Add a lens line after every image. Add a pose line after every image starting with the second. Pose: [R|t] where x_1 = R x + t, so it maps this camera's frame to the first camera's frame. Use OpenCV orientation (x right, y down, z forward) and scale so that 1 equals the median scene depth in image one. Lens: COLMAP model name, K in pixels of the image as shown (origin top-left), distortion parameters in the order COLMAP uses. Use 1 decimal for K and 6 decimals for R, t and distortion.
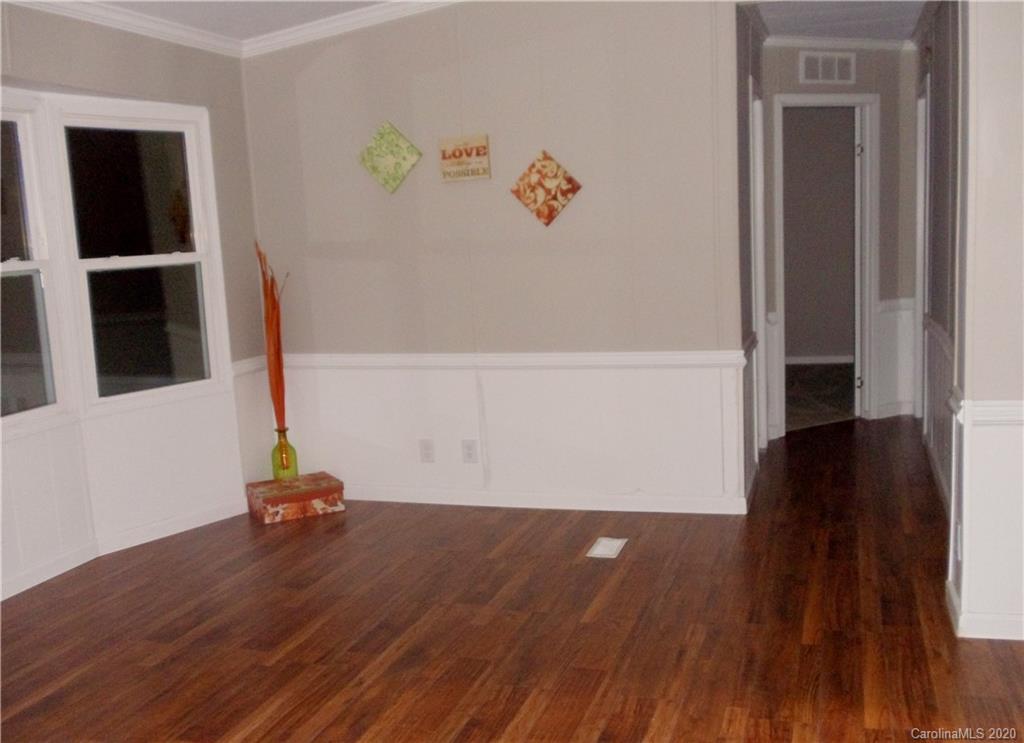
lens RADIAL K [[1017.6, 0, 510.2], [0, 1017.6, 389.5], [0, 0, 1]] dist [-0.017454, -0.009561]
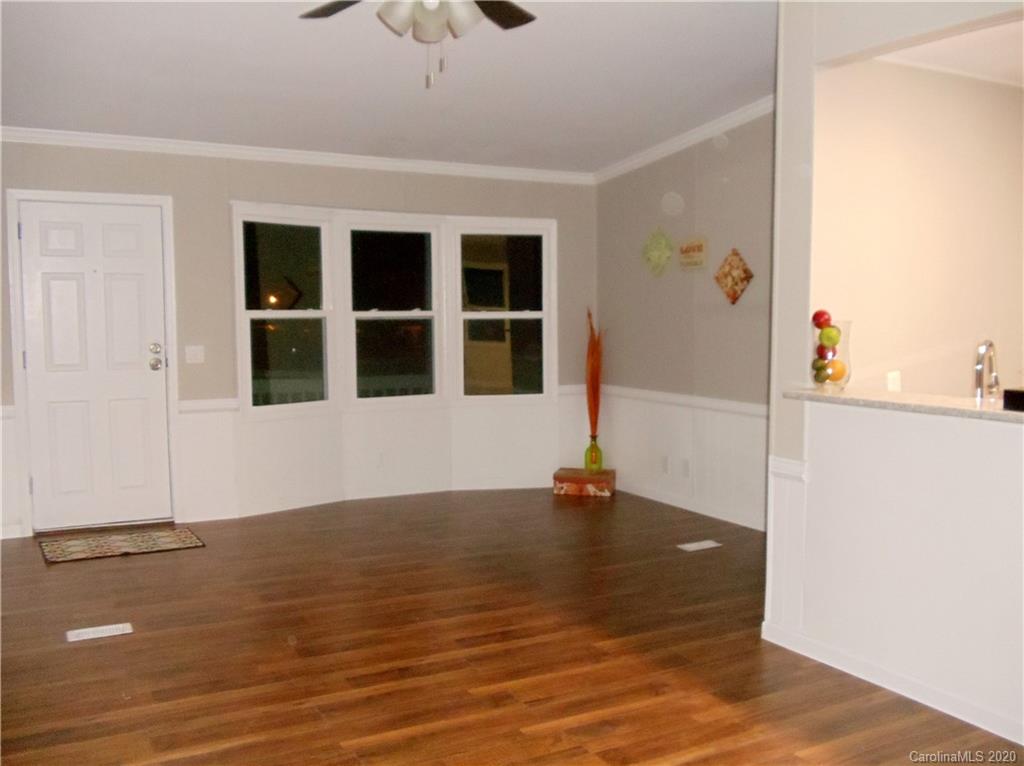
lens RADIAL K [[970.9, 0, 509.1], [0, 970.9, 391.8], [0, 0, 1]] dist [-0.036105, -0.003813]
pose [[0.708004, 0.104690, -0.698406, 0.716165], [-0.140738, 0.990030, 0.005732, -0.015310], [0.692043, 0.094234, 0.715679, -0.088358]]
